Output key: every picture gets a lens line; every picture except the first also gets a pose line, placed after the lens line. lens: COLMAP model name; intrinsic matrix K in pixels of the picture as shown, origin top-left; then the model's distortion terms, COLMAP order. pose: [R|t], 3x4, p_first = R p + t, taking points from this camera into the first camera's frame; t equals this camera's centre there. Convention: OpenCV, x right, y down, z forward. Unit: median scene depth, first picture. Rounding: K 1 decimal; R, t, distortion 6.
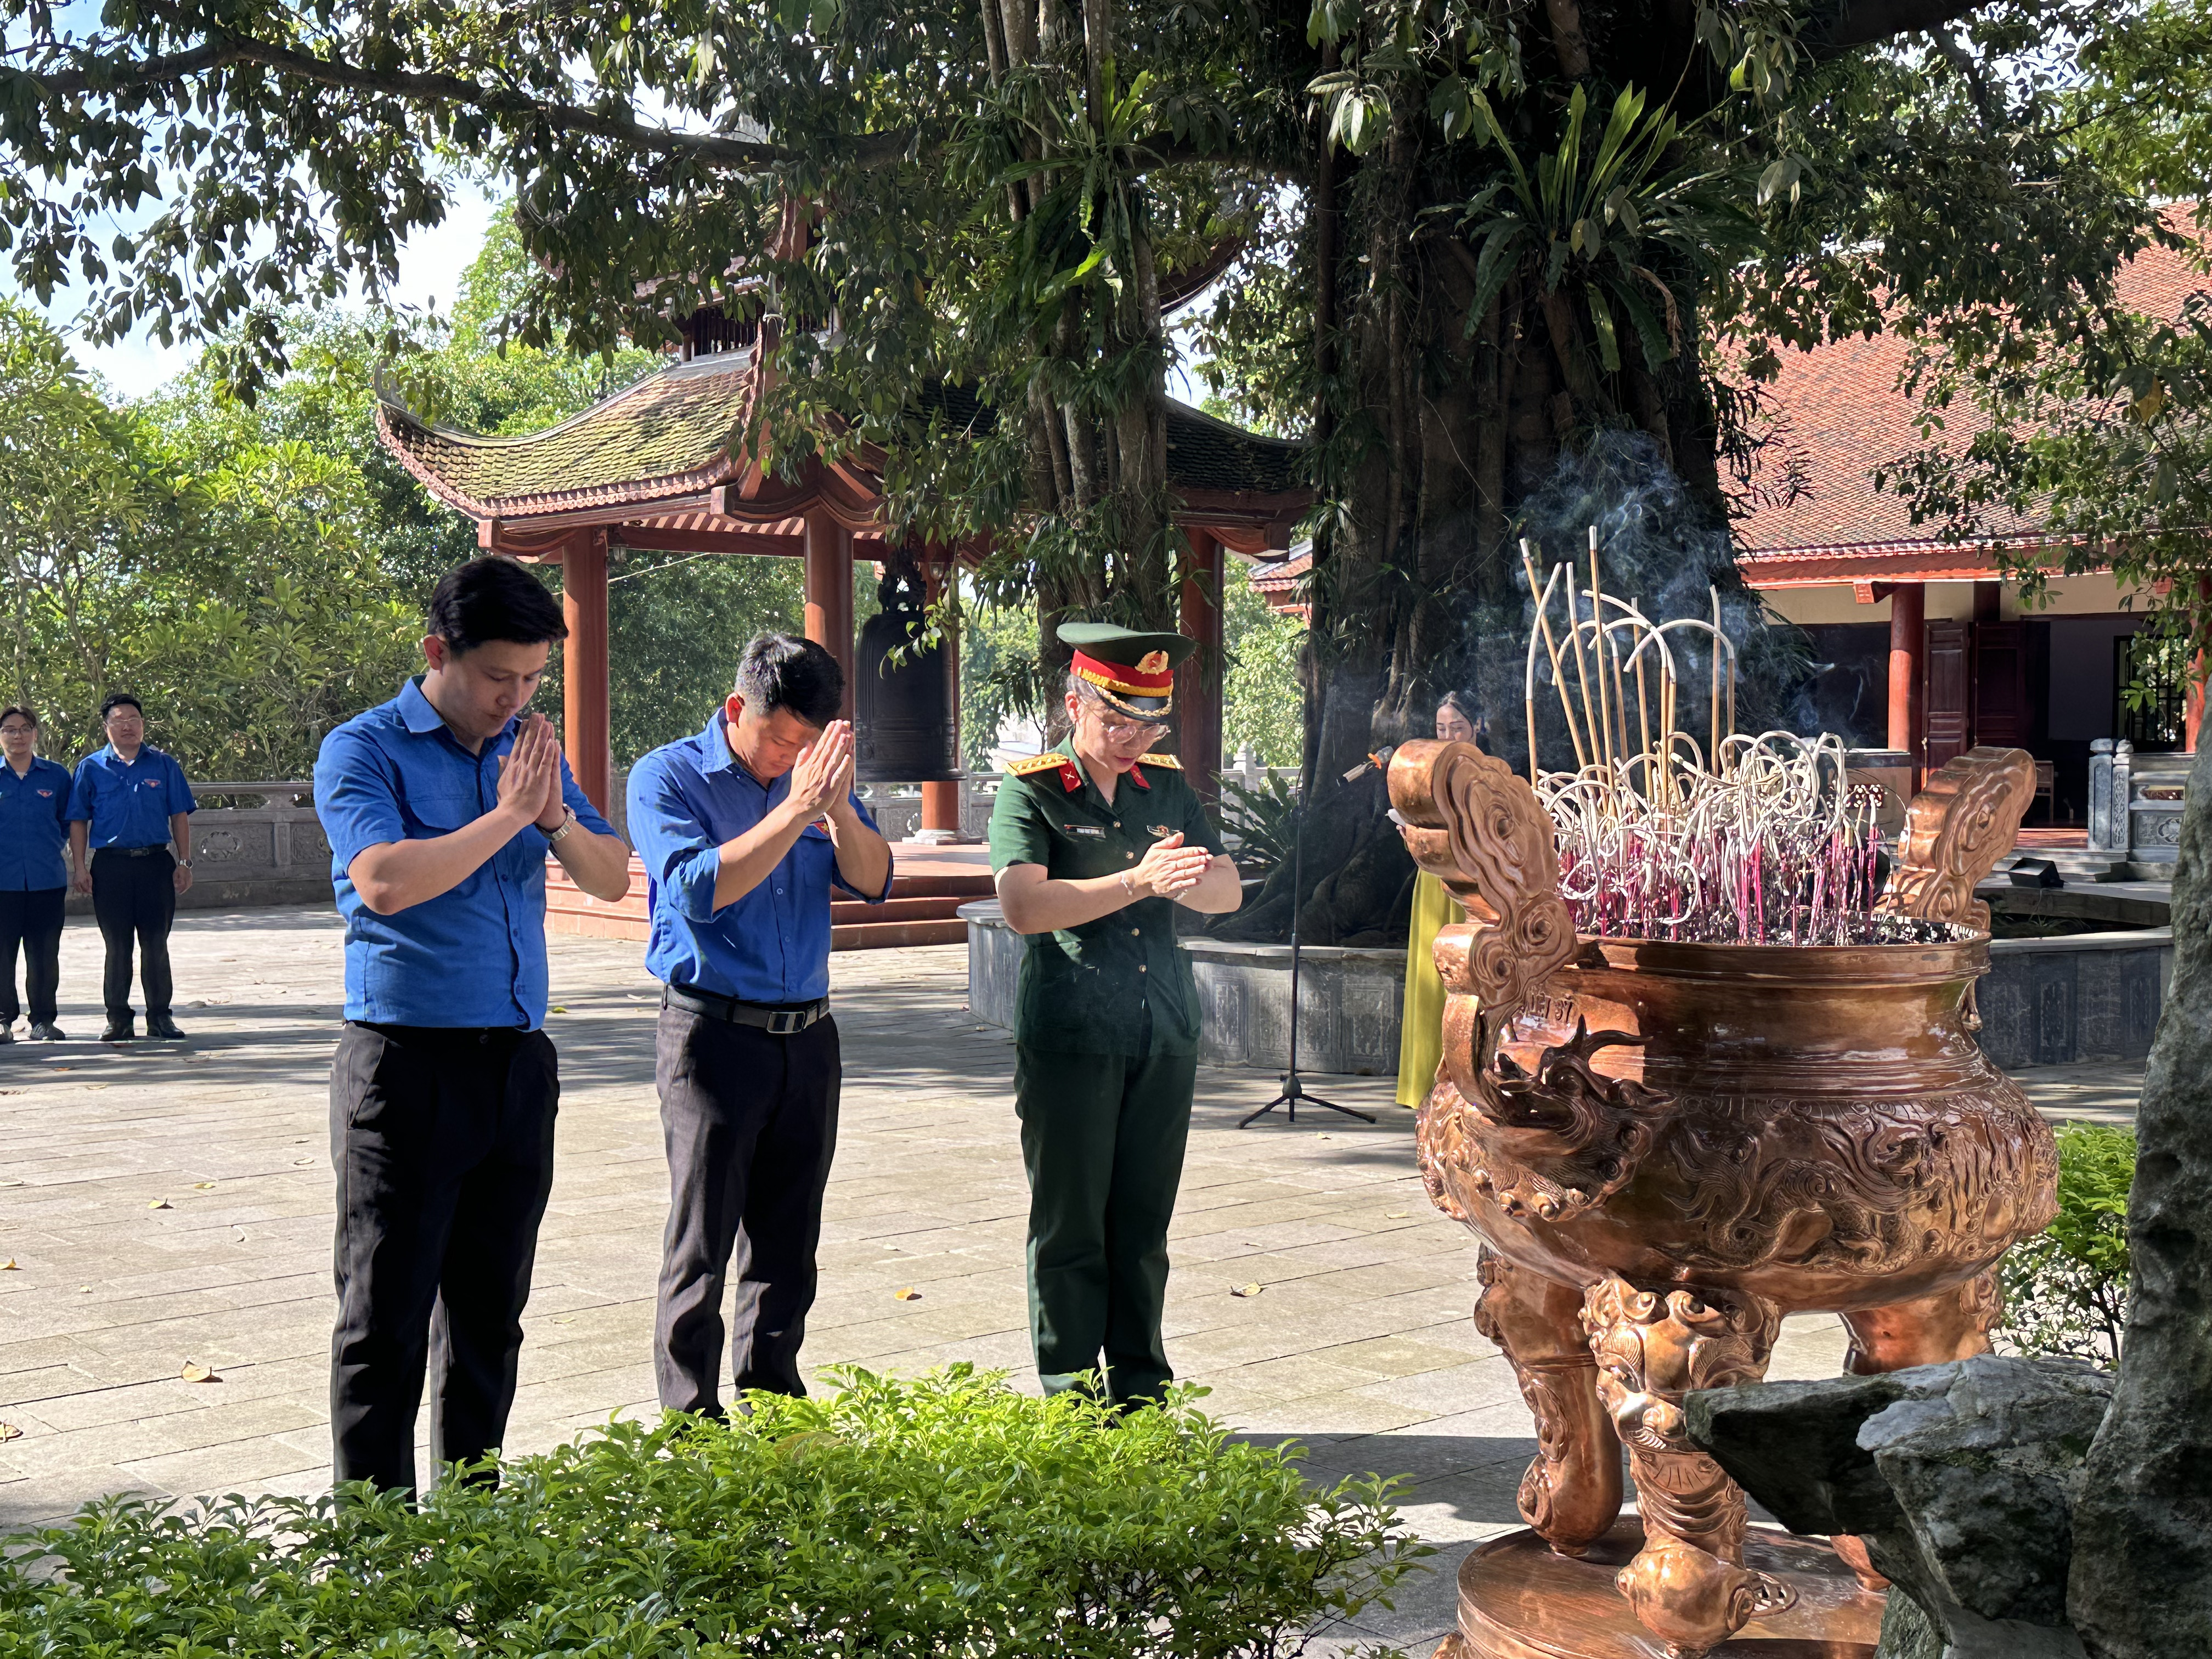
lens RADIAL K [[2711.9, 0, 1105.2], [0, 2711.9, 834.8], [0, 0, 1]] dist [0.054510, 0.000000]
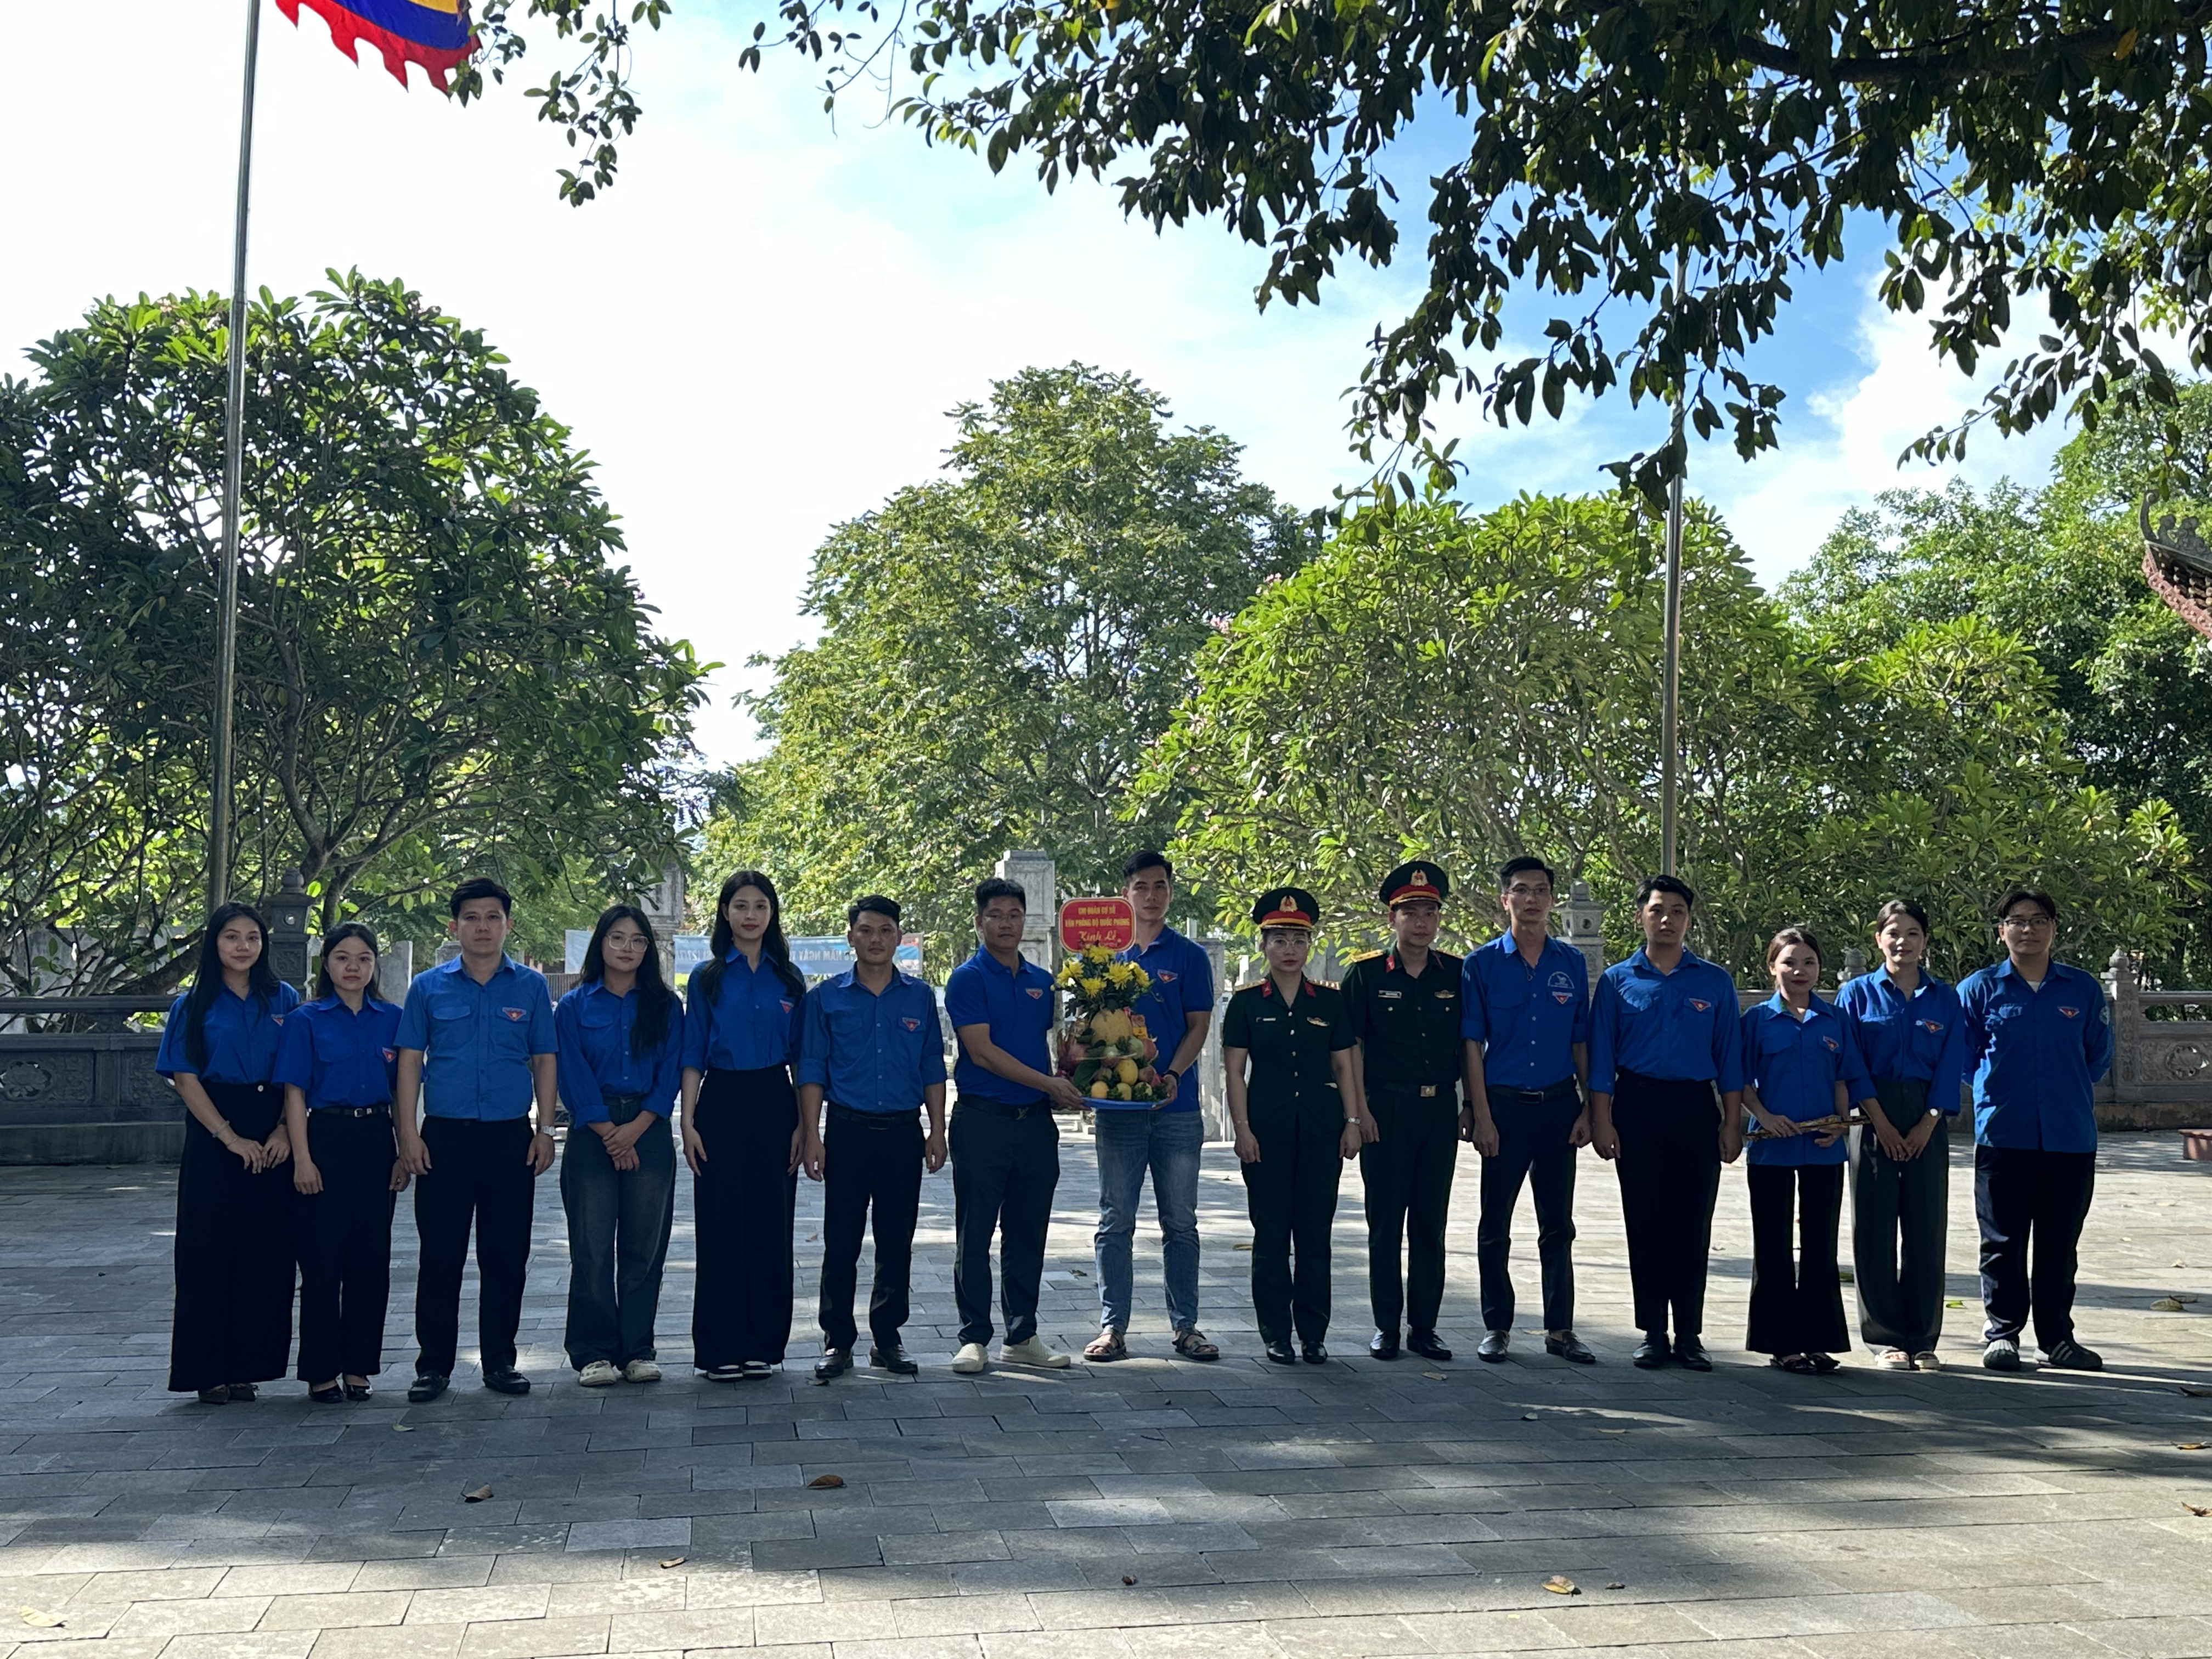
lens RADIAL K [[2452.9, 0, 1107.0], [0, 2452.9, 829.4], [0, 0, 1]] dist [-0.014877, 0.000000]
pose [[0.859836, -0.023892, -0.510010, -0.236927], [-0.018013, 0.996863, -0.077068, -0.007651], [0.510252, 0.075453, 0.856709, 0.280348]]
